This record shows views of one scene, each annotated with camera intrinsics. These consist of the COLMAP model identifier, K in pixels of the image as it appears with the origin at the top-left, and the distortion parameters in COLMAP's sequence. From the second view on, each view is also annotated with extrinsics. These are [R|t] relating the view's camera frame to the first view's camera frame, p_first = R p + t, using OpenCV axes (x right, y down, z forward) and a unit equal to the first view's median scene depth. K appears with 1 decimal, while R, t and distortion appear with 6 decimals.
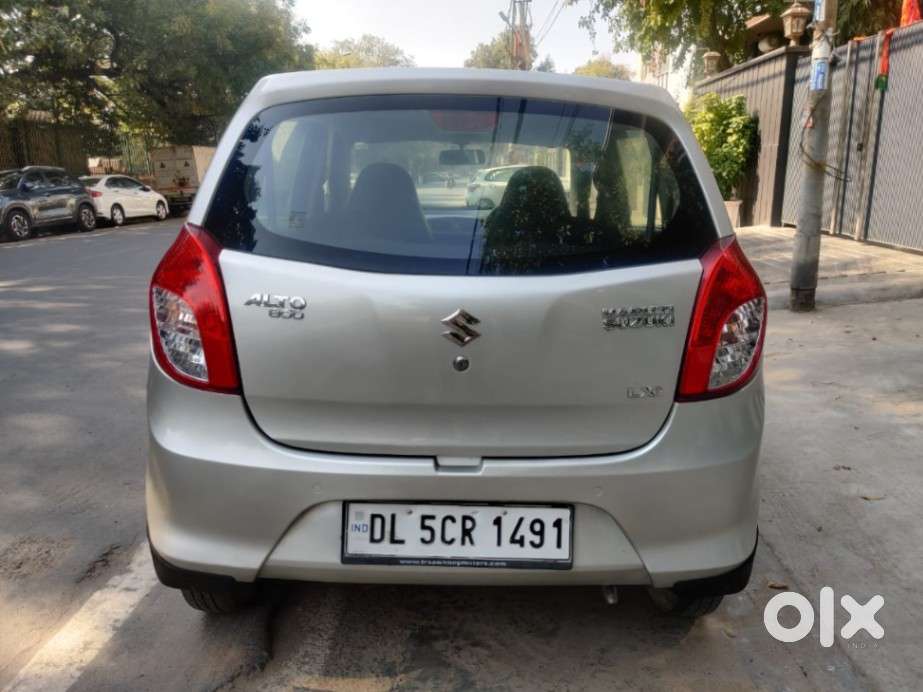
lens RADIAL K [[720.5, 0, 485.7], [0, 720.5, 342.3], [0, 0, 1]] dist [0.047553, -0.023542]
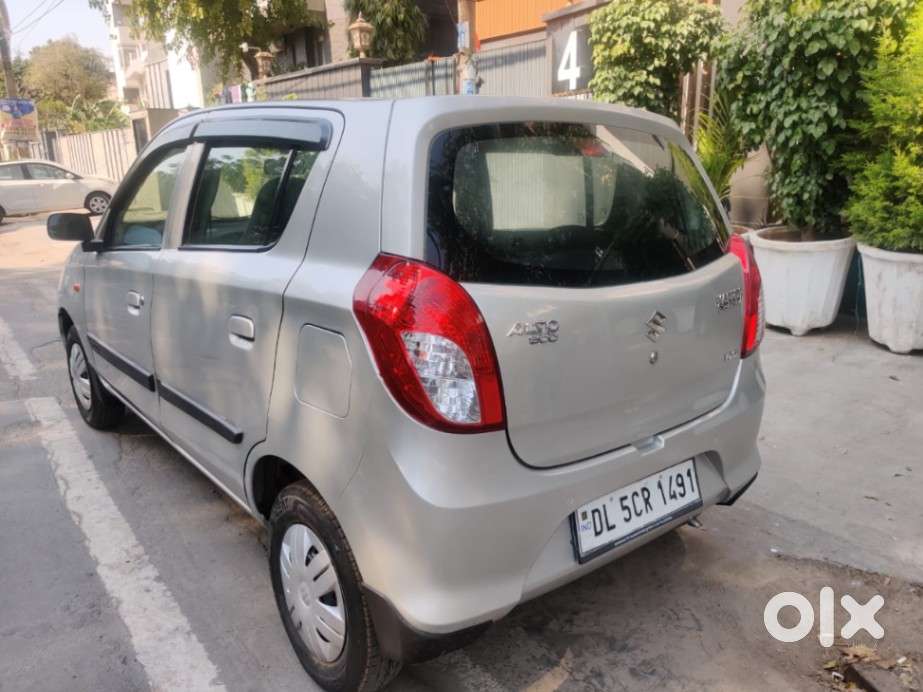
lens RADIAL K [[720.5, 0, 461.7], [0, 720.5, 342.4], [0, 0, 1]] dist [0.047553, -0.023542]
pose [[0.771076, -0.163175, 0.615480, -0.929242], [0.157154, 0.985473, 0.064384, -0.110588], [-0.617044, 0.047080, 0.785519, 0.256327]]
